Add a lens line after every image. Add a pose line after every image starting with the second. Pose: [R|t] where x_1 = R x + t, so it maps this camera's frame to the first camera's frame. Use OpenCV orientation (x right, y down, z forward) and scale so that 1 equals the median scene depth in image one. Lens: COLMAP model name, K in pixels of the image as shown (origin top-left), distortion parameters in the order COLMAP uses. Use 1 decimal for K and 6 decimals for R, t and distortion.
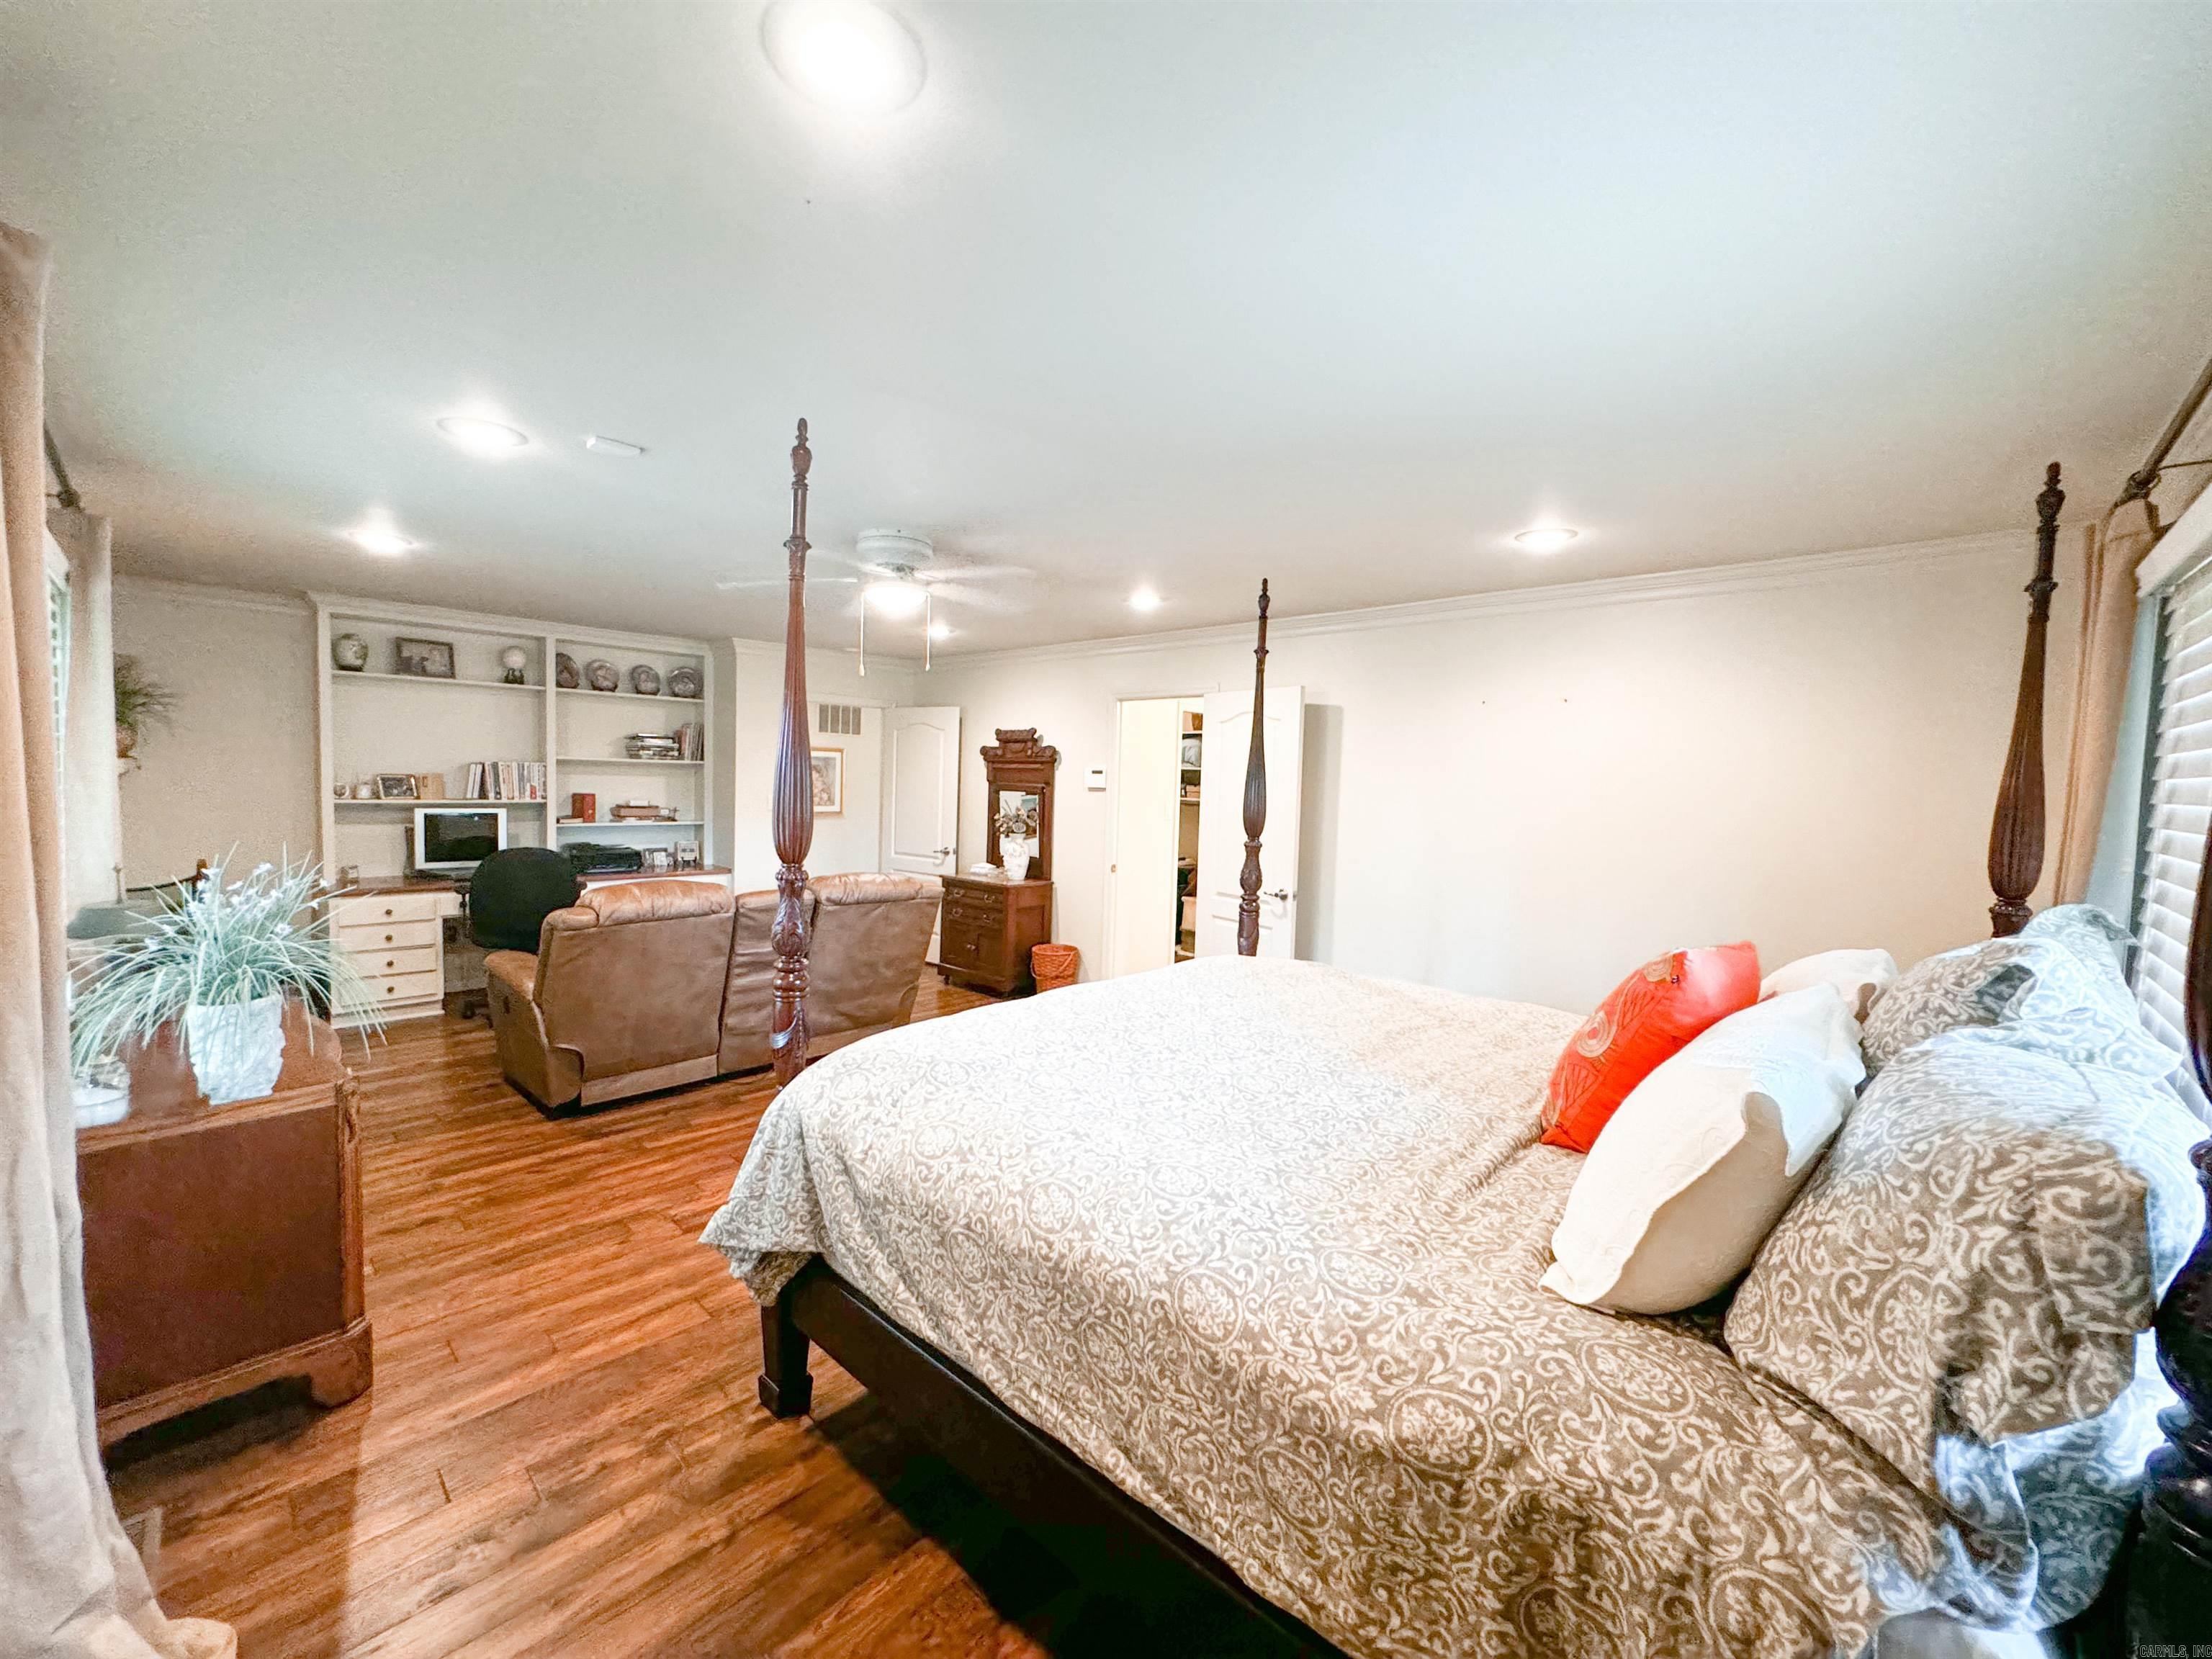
lens RADIAL K [[884.0, 0, 1093.7], [0, 884.0, 830.5], [0, 0, 1]] dist [-0.000720, -0.000317]
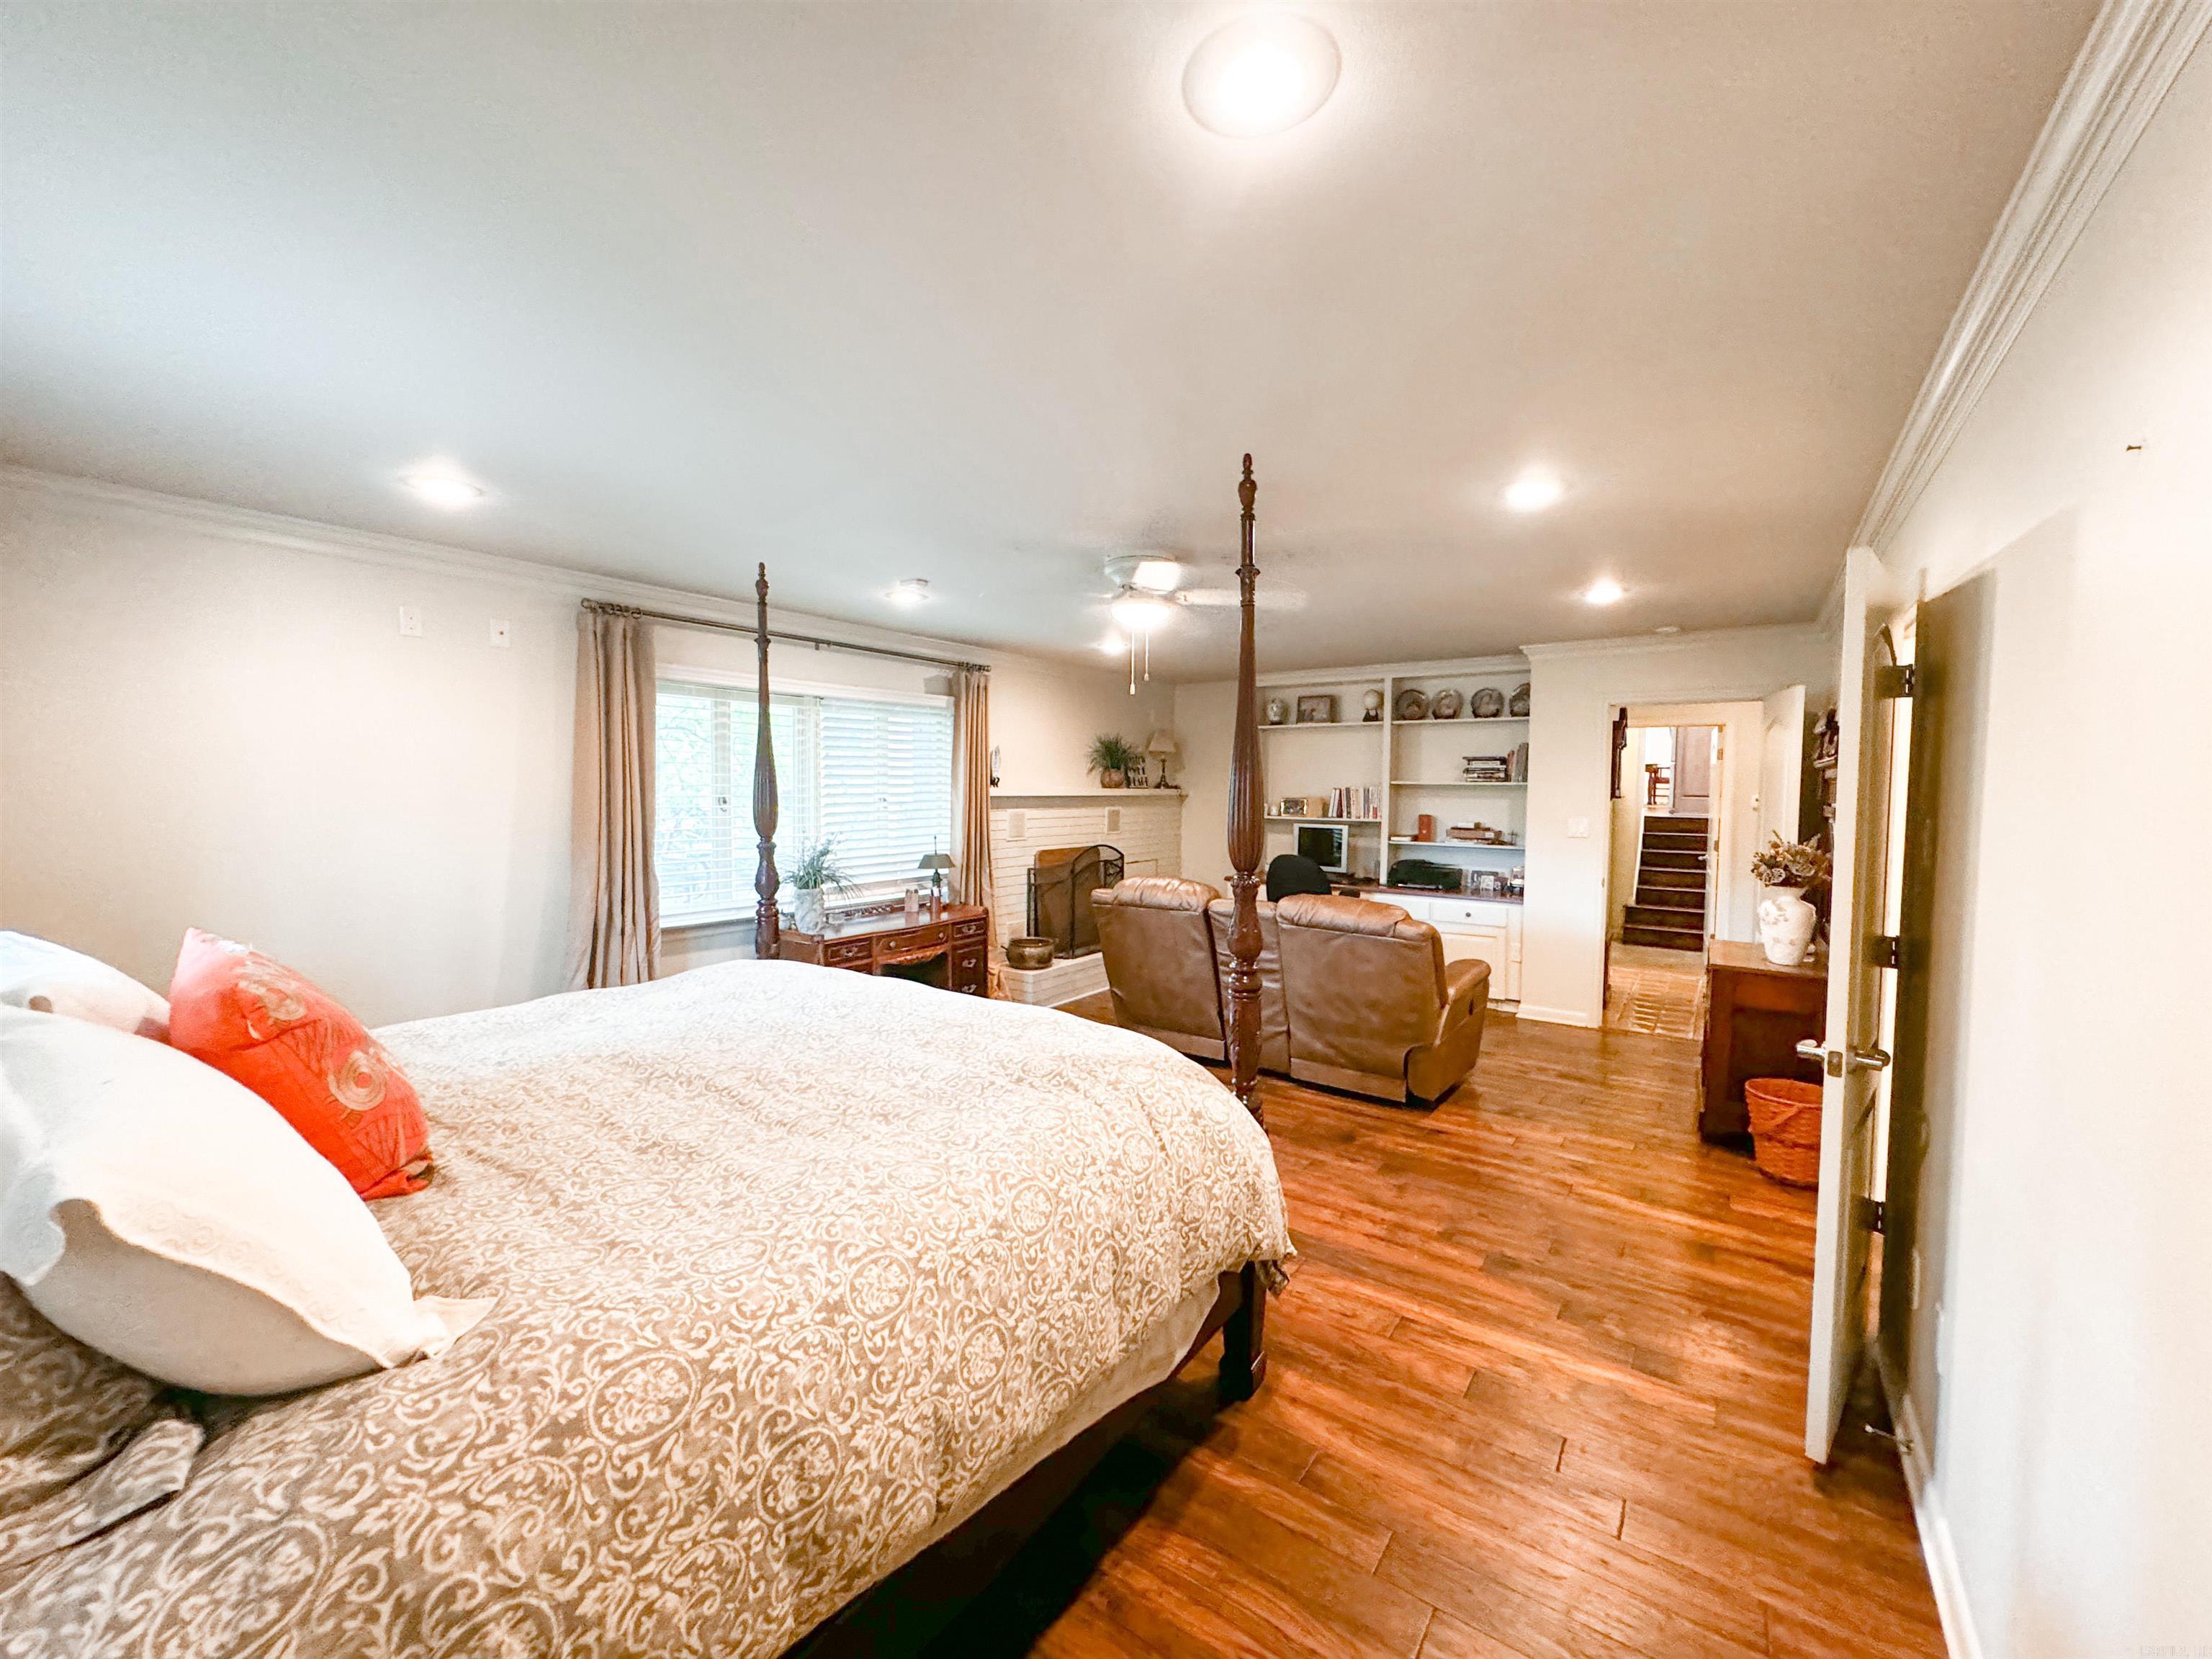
lens RADIAL K [[884.0, 0, 1096.0], [0, 884.0, 825.0], [0, 0, 1]] dist [-0.000720, -0.000317]
pose [[0.143914, 0.020034, -0.989387, 0.470452], [-0.063404, 0.997927, 0.010984, -0.016647], [0.987557, 0.061150, 0.144886, 0.472717]]
